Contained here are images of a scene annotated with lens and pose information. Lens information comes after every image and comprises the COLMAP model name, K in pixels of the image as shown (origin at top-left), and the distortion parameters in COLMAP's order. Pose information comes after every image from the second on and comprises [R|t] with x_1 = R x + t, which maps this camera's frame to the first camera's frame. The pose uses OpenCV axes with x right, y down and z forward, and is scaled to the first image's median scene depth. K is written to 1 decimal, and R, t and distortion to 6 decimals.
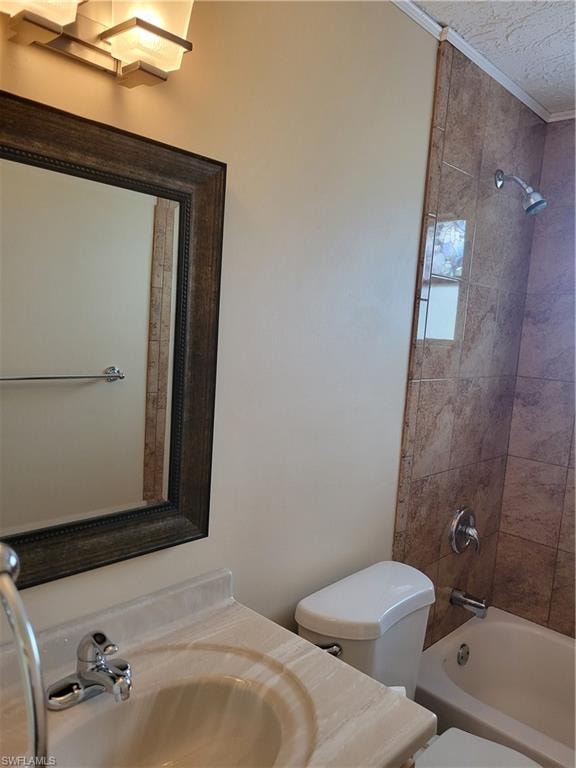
lens RADIAL K [[582.3, 0, 283.6], [0, 582.3, 401.6], [0, 0, 1]] dist [0.051577, -0.040131]
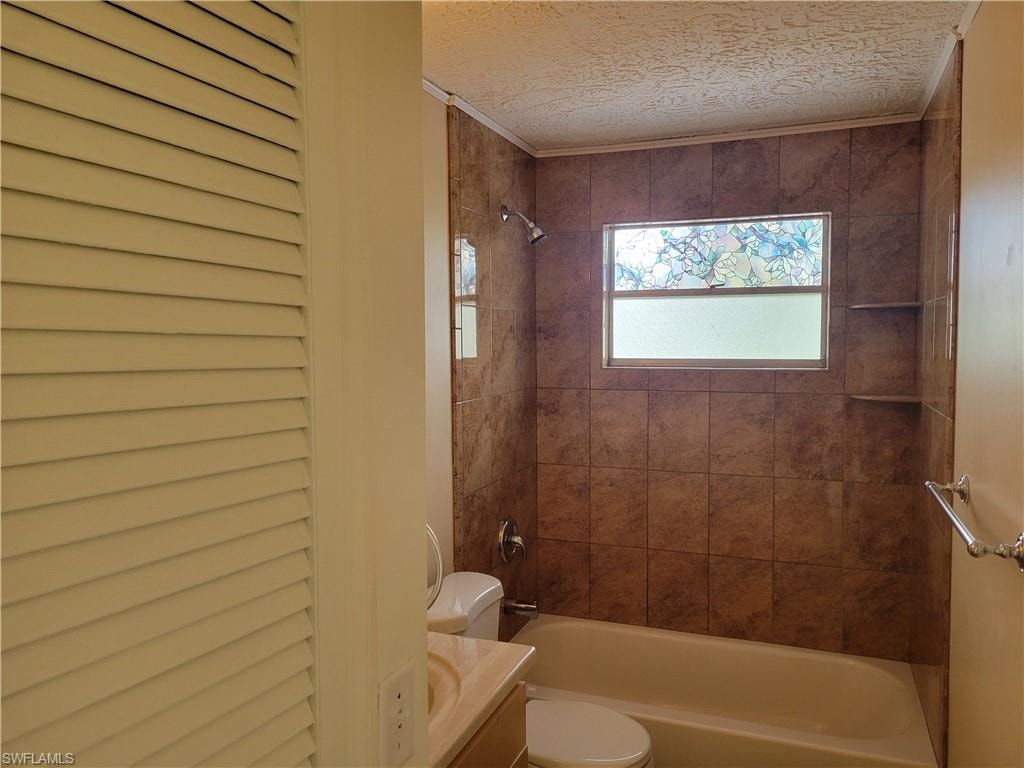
lens RADIAL K [[776.3, 0, 512.9], [0, 776.3, 381.7], [0, 0, 1]] dist [0.051577, -0.040131]
pose [[0.923563, -0.092539, 0.372112, -0.189167], [0.113993, 0.992828, -0.036022, -0.010052], [-0.366110, 0.075687, 0.927489, -0.331455]]
